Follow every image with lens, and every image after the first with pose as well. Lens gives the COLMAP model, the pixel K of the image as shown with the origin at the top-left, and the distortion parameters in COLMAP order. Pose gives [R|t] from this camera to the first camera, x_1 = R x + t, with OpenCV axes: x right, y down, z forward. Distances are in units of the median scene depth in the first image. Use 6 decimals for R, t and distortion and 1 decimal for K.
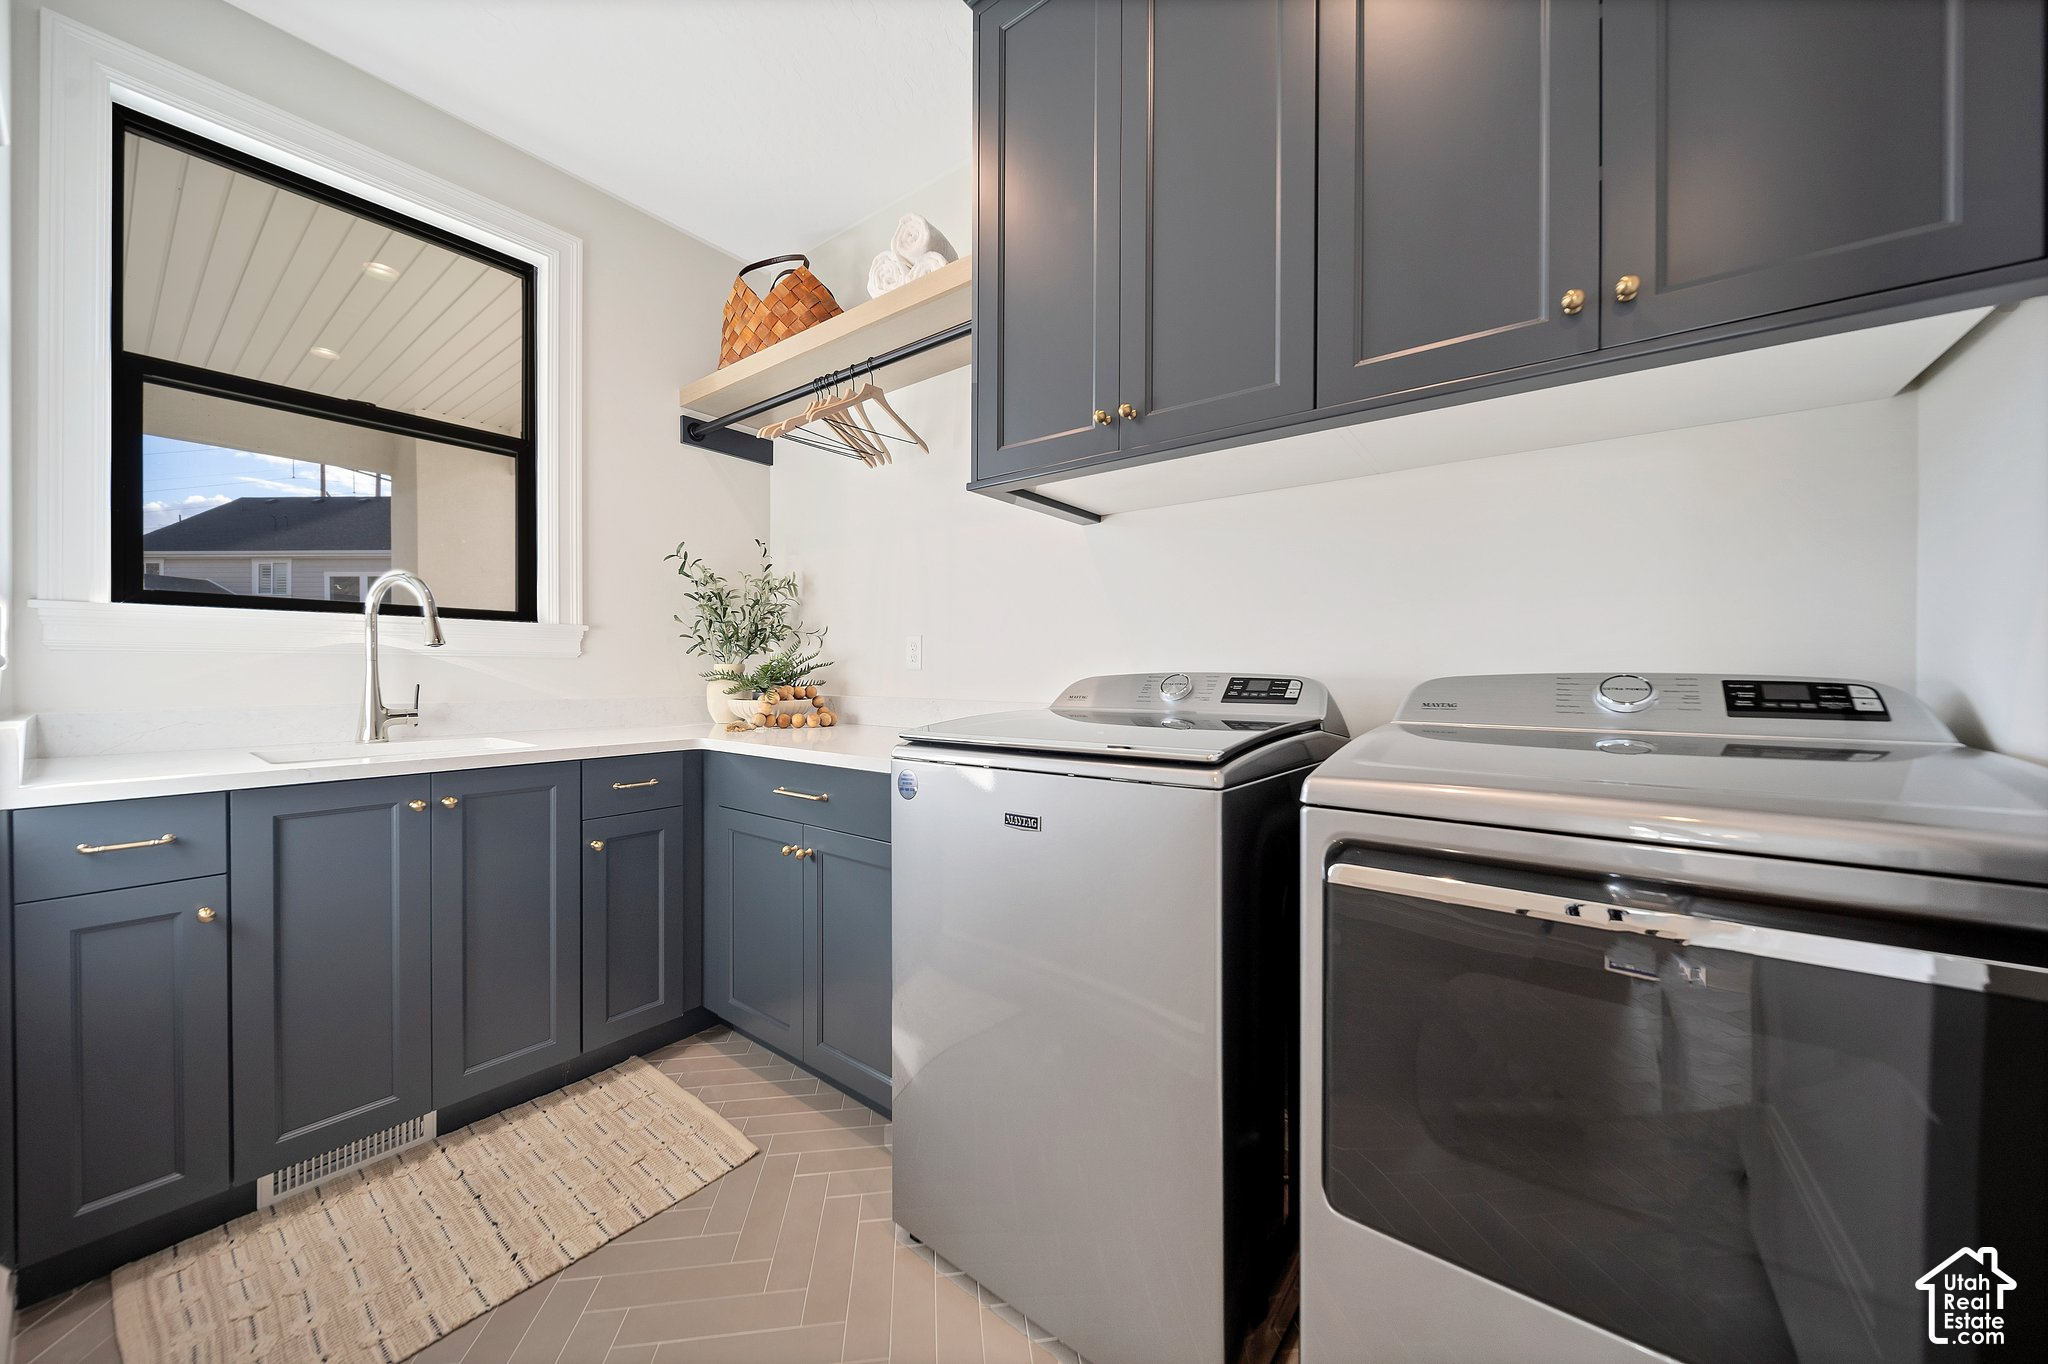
lens RADIAL K [[717.5, 0, 1022.2], [0, 717.5, 677.7], [0, 0, 1]] dist [0.000938, -0.001452]
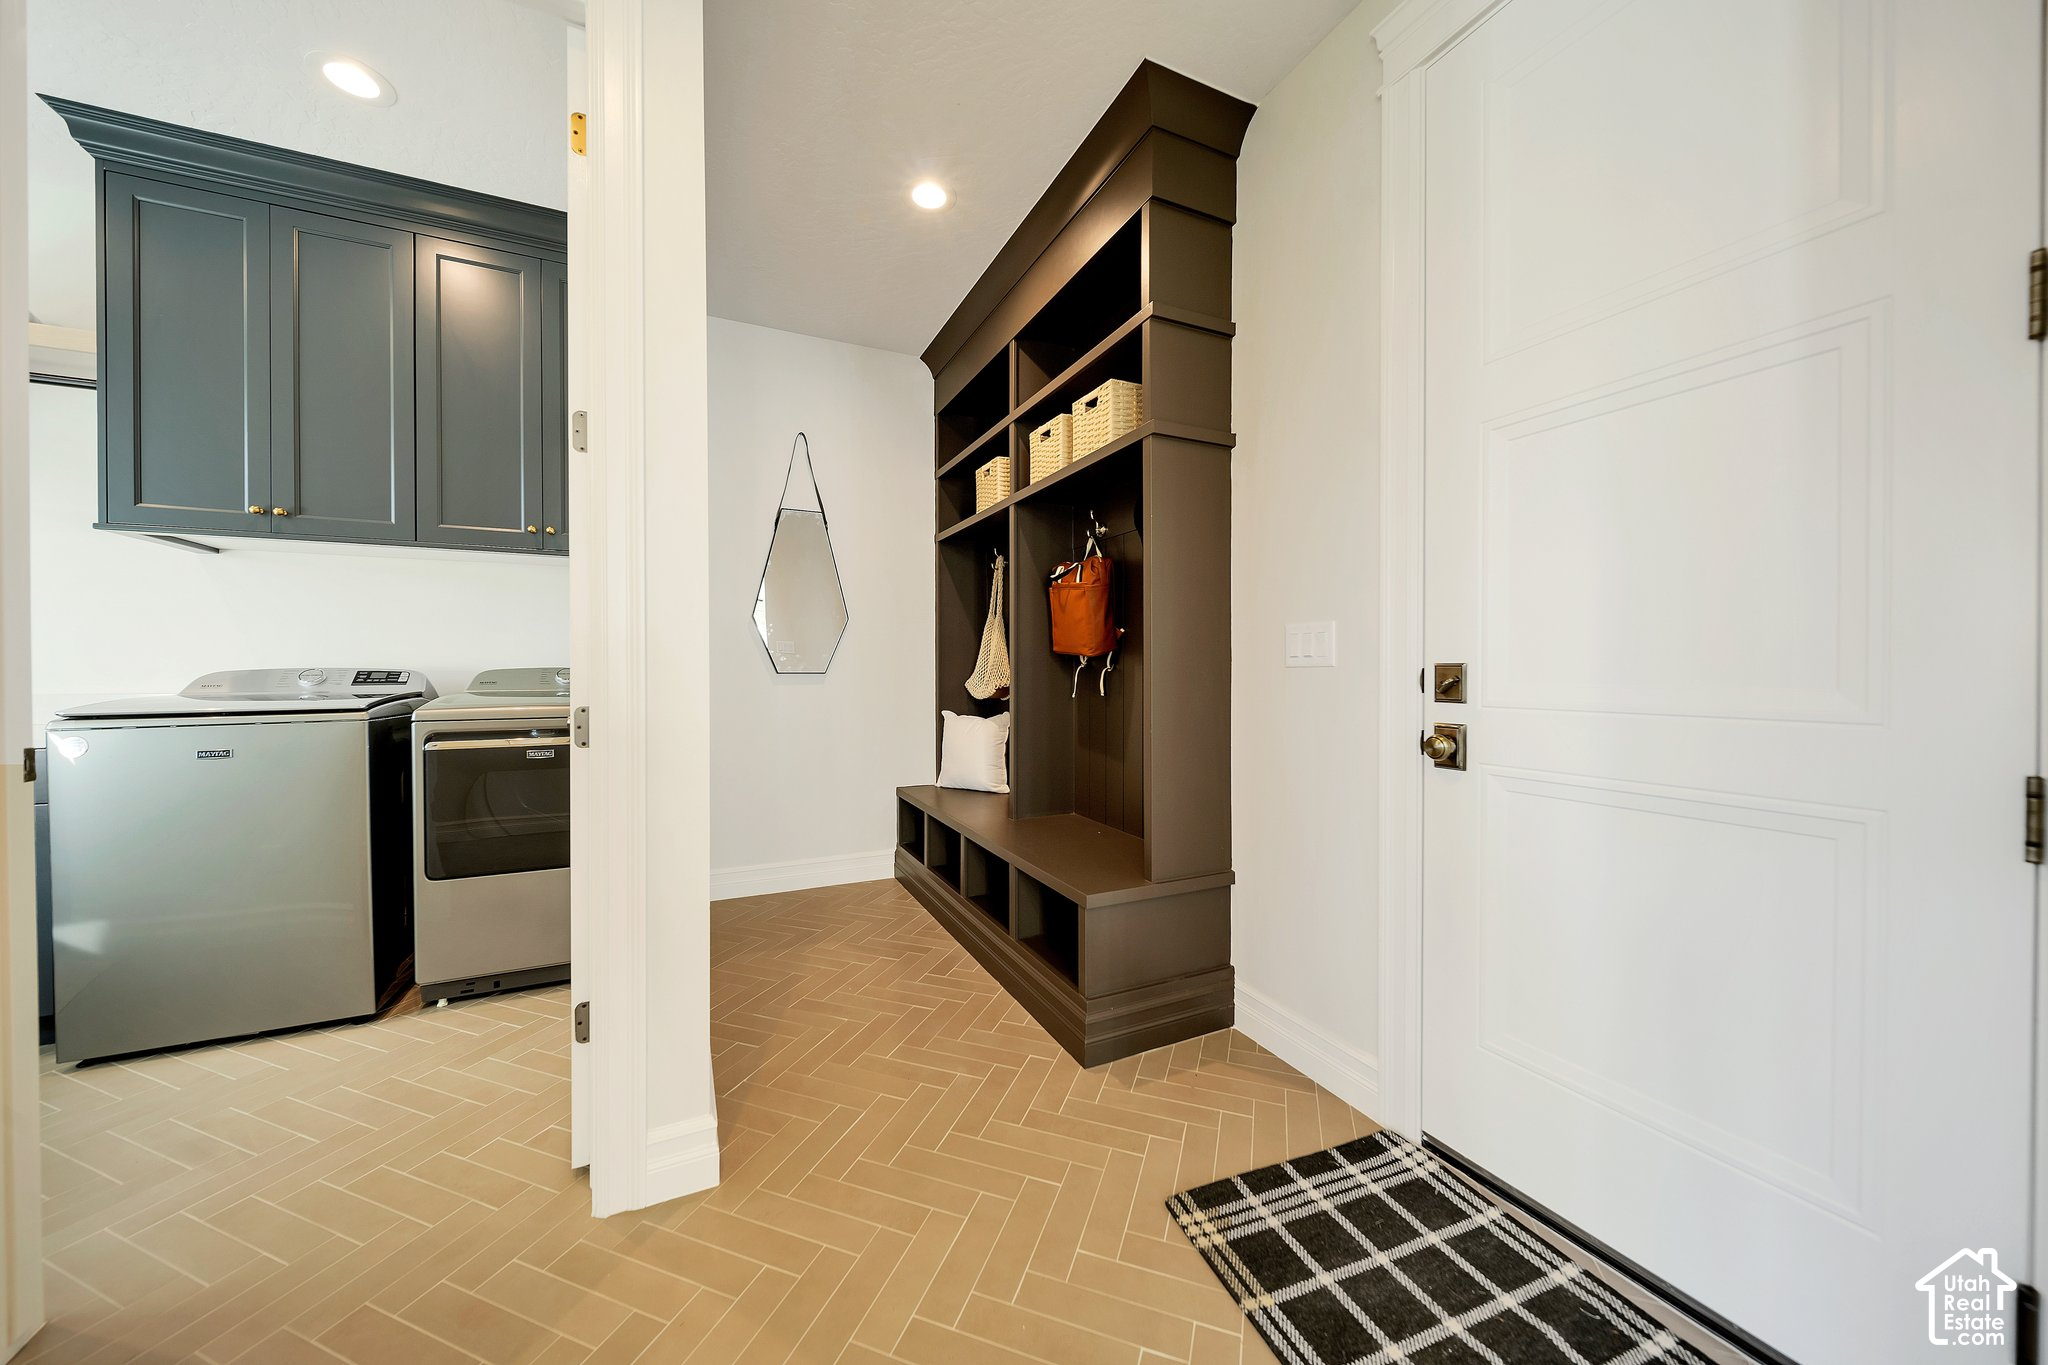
lens RADIAL K [[717.5, 0, 1017.5], [0, 717.5, 675.6], [0, 0, 1]] dist [0.000938, -0.001452]
pose [[0.468911, -0.012995, 0.883150, -0.527223], [0.007543, 0.999914, 0.010708, 0.005762], [-0.883213, 0.001641, 0.468969, -1.298578]]
